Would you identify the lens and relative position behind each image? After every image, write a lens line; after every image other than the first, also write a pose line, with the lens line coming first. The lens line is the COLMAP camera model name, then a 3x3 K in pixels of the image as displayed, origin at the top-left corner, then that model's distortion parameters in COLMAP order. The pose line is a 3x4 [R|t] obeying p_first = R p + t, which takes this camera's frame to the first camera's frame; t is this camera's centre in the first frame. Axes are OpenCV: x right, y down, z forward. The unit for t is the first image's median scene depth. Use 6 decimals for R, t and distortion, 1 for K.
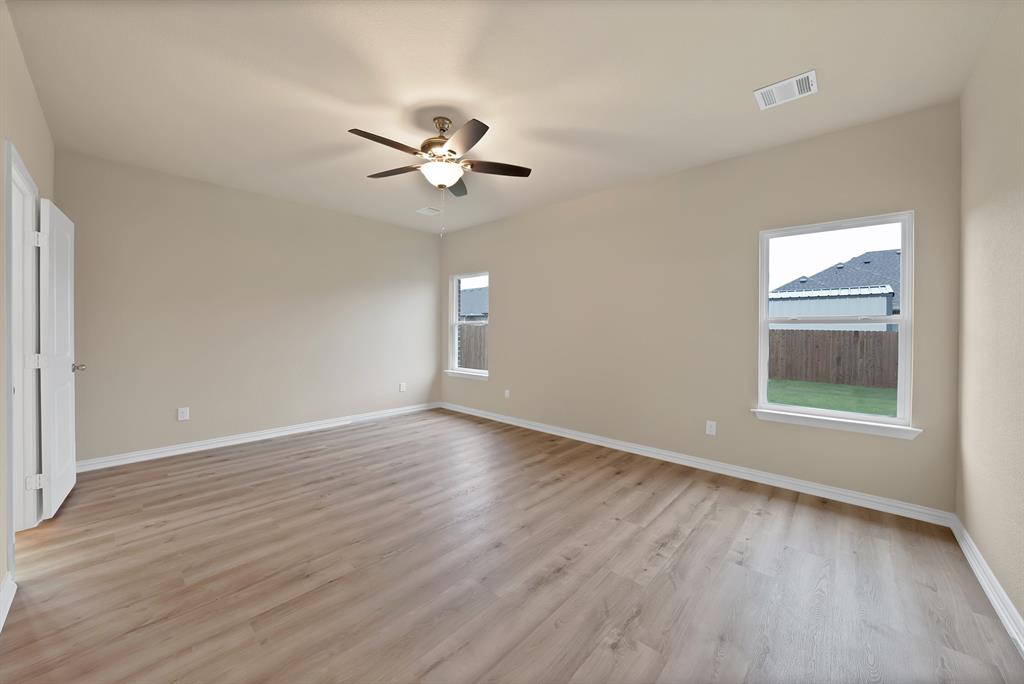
lens RADIAL K [[364.3, 0, 507.9], [0, 364.3, 340.1], [0, 0, 1]] dist [-0.029948, 0.005539]
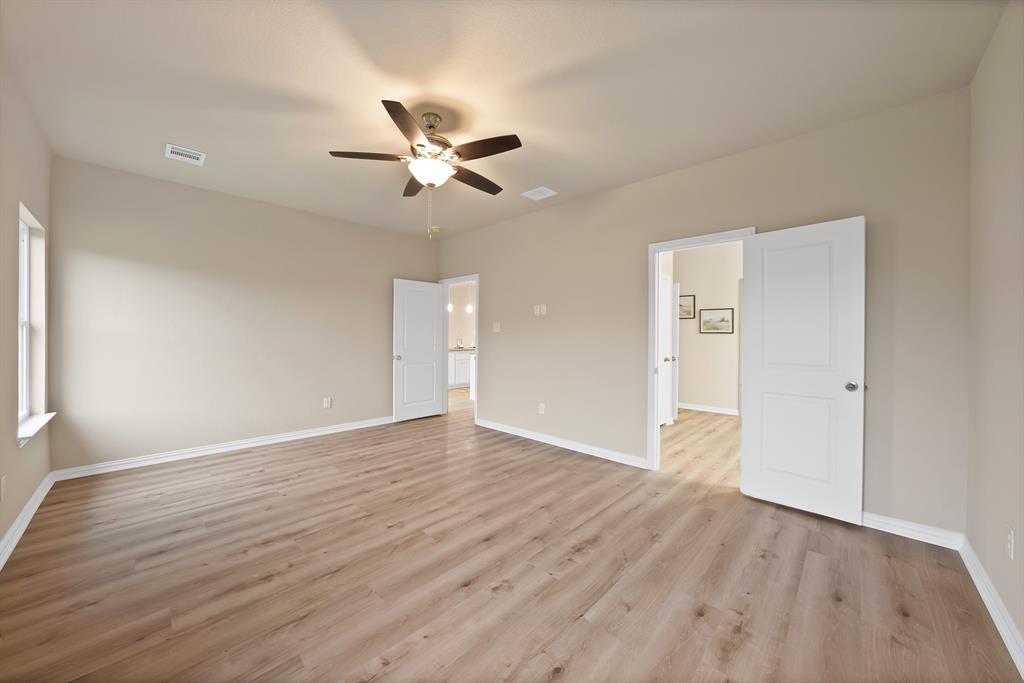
lens RADIAL K [[364.3, 0, 507.9], [0, 364.3, 339.6], [0, 0, 1]] dist [-0.029948, 0.005539]
pose [[-0.999607, -0.013569, 0.024527, -0.436942], [-0.012655, 0.999232, 0.037077, -0.069397], [-0.025011, 0.036752, -0.999011, 2.043031]]
